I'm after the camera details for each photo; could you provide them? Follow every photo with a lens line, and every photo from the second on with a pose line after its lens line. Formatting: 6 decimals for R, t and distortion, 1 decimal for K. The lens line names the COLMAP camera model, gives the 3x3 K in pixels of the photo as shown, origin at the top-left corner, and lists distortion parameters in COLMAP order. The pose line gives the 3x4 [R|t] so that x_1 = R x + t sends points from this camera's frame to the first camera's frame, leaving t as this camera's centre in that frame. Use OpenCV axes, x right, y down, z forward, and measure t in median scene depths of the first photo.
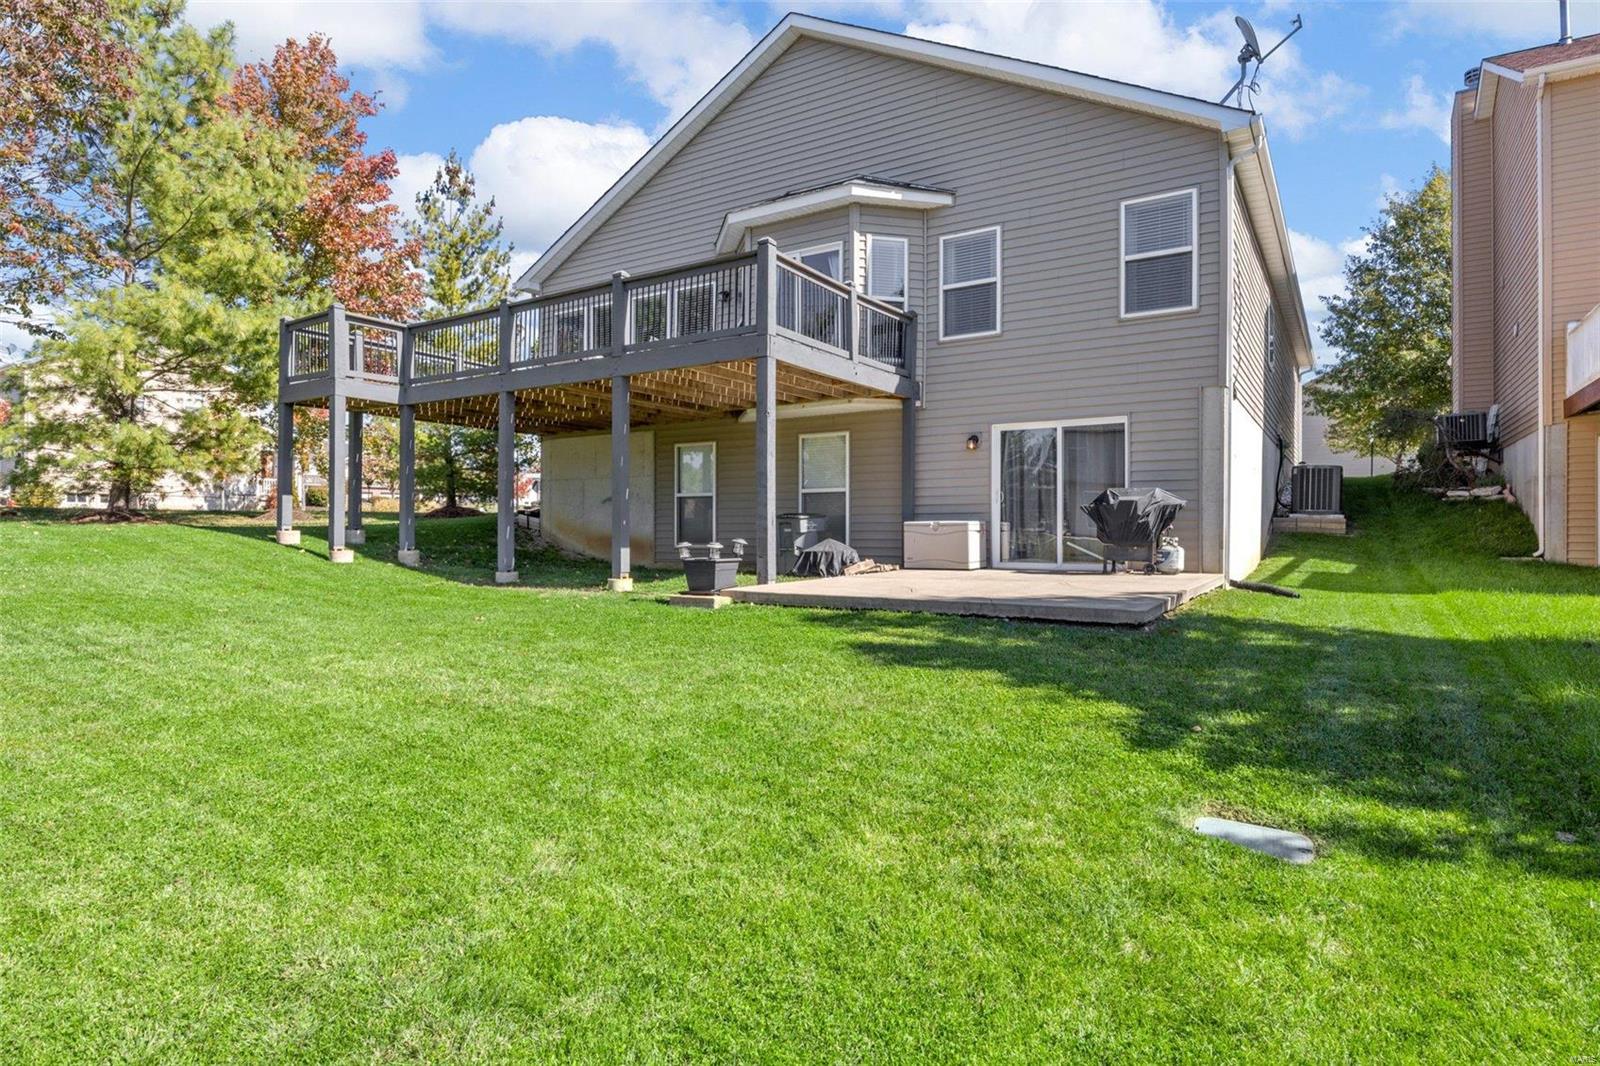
lens RADIAL K [[882.4, 0, 796.9], [0, 882.4, 536.6], [0, 0, 1]] dist [-0.002319, 0.000860]
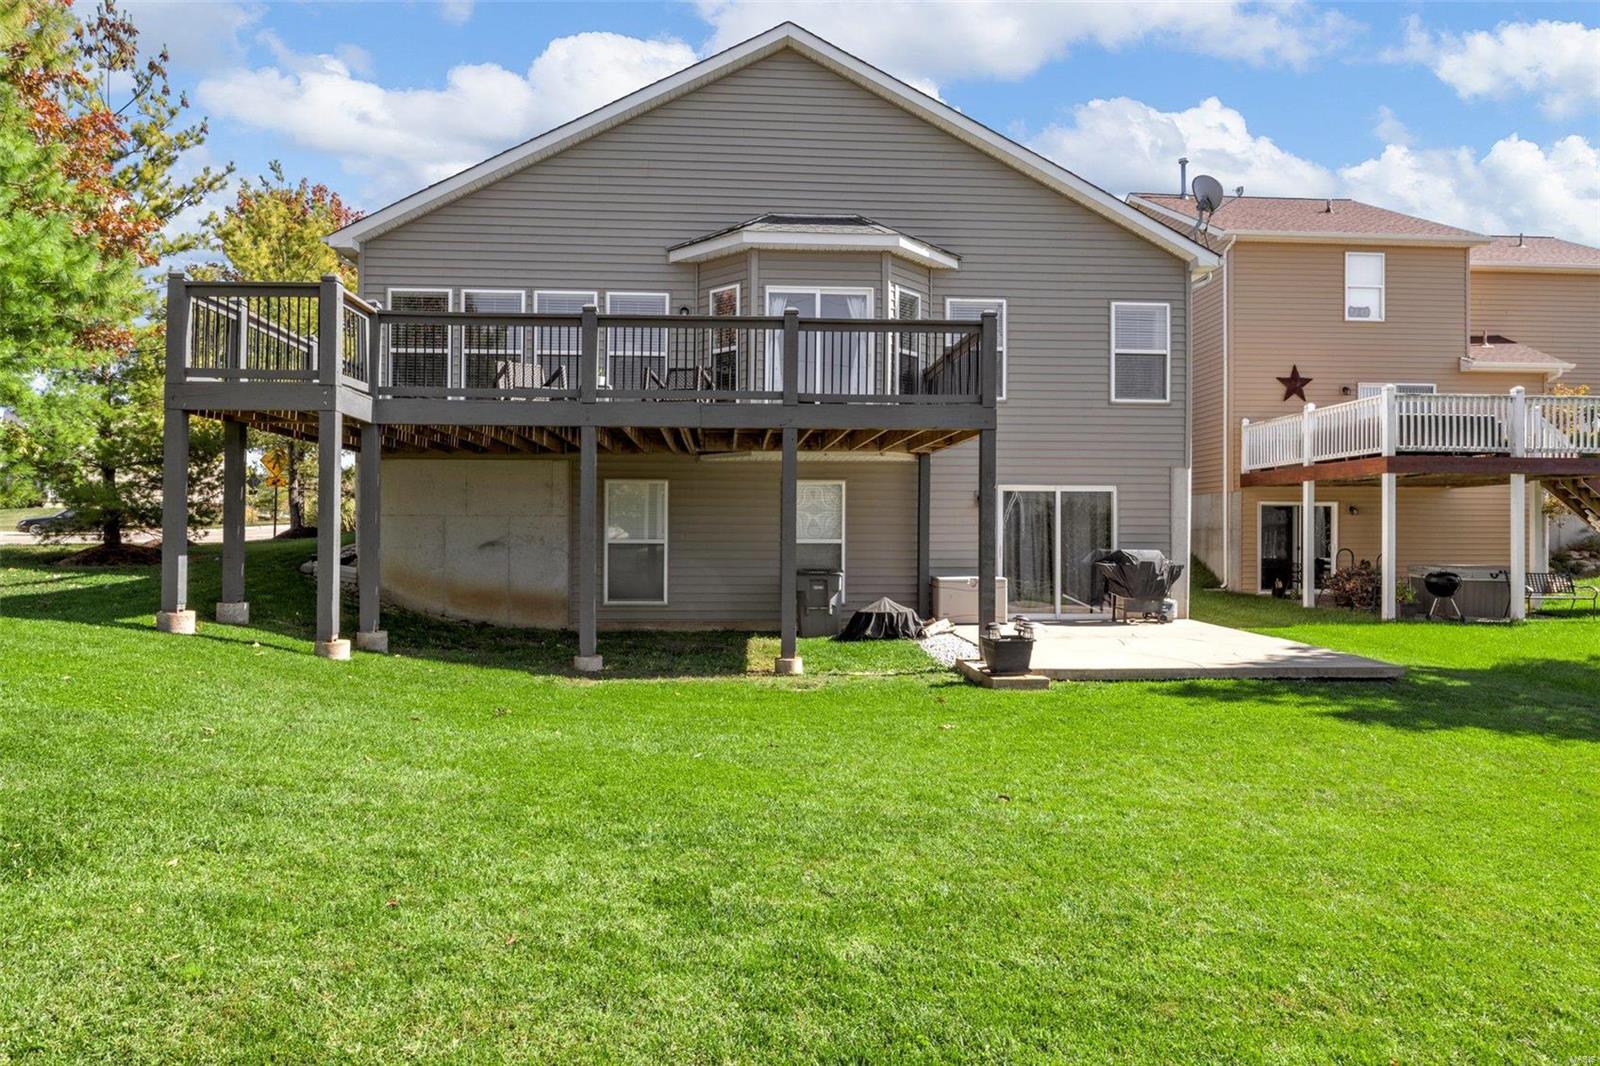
lens RADIAL K [[1018.6, 0, 795.4], [0, 1018.6, 537.7], [0, 0, 1]] dist [0.000213, 0.001998]
pose [[0.796624, -0.001873, 0.604472, -0.711280], [0.000235, 0.999996, 0.002788, -0.065750], [-0.604475, -0.002079, 0.796622, 0.165262]]
